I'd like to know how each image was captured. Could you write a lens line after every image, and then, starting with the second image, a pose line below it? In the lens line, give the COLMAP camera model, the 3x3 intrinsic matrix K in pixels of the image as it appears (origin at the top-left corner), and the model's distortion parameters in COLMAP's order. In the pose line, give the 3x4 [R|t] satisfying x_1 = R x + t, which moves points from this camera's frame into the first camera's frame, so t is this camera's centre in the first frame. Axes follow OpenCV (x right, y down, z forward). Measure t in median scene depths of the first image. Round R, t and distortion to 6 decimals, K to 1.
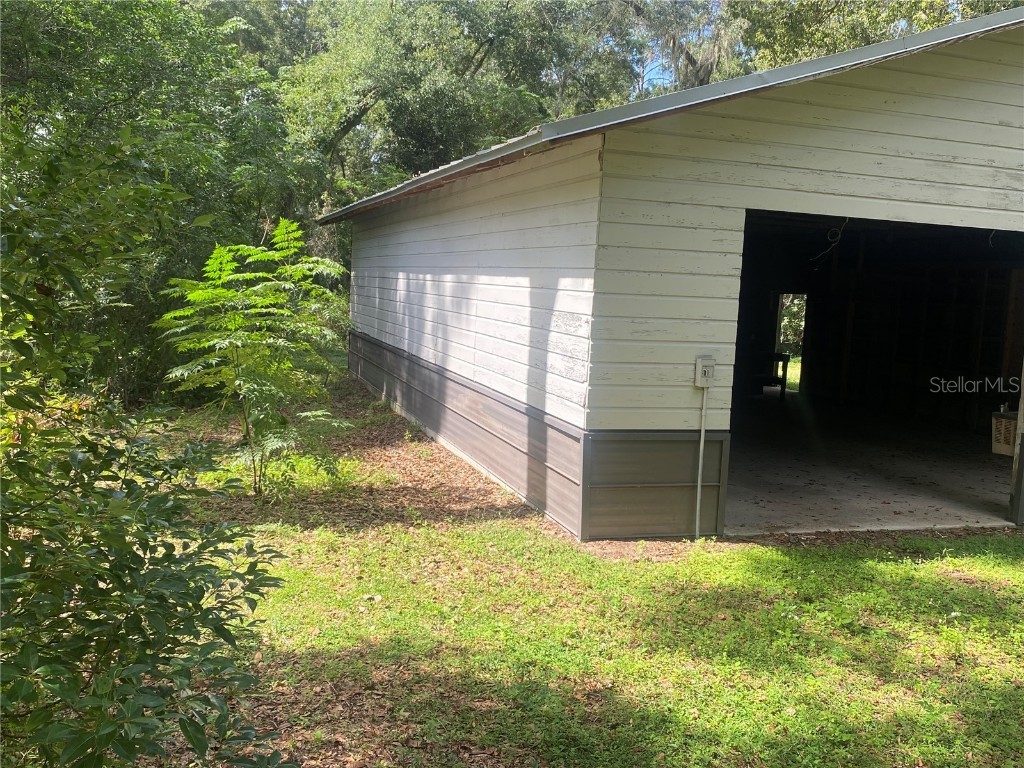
lens RADIAL K [[897.1, 0, 511.8], [0, 897.1, 387.4], [0, 0, 1]] dist [0.002815, 0.001062]
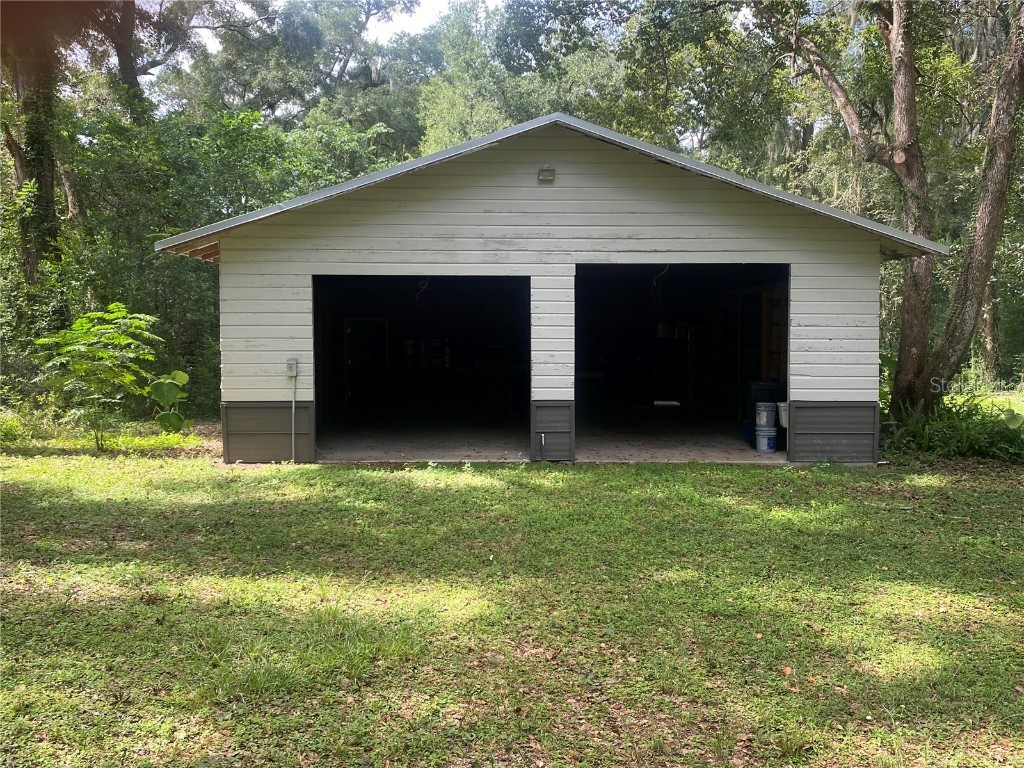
lens RADIAL K [[897.1, 0, 512.0], [0, 897.1, 380.5], [0, 0, 1]] dist [0.002815, 0.001062]
pose [[0.952110, -0.023761, -0.304831, 1.152233], [0.004816, 0.998018, -0.062752, 0.119530], [0.305717, 0.058279, 0.950337, -0.535887]]
